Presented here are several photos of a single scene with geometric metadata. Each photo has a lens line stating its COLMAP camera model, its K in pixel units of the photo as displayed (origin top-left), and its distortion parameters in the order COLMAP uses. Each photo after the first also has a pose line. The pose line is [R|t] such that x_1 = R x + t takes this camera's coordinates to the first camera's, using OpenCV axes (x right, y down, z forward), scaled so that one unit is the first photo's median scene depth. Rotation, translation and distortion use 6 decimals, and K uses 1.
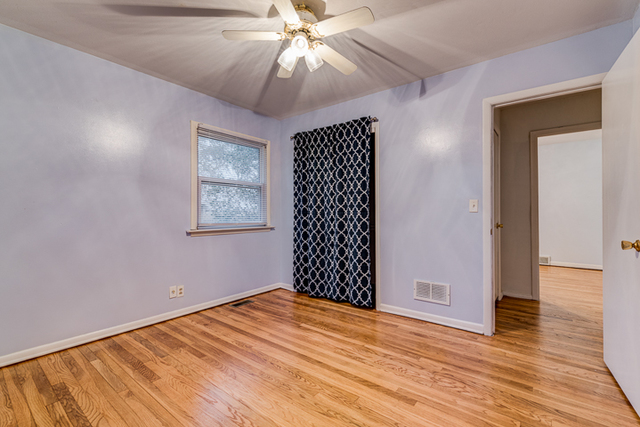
lens RADIAL K [[280.2, 0, 324.1], [0, 280.2, 212.2], [0, 0, 1]] dist [0.000287, -0.000605]
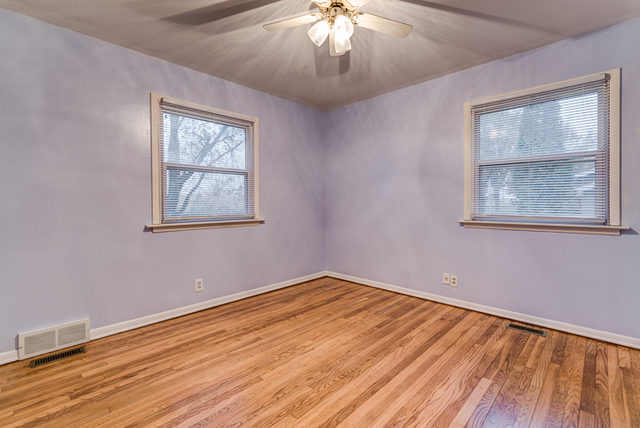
lens RADIAL K [[282.1, 0, 323.7], [0, 282.1, 209.1], [0, 0, 1]] dist [0.002318, 0.000067]
pose [[-0.079919, 0.025091, -0.996486, 0.581389], [0.005050, 0.999681, 0.024766, -0.000111], [0.996789, -0.003053, -0.080020, 0.696249]]
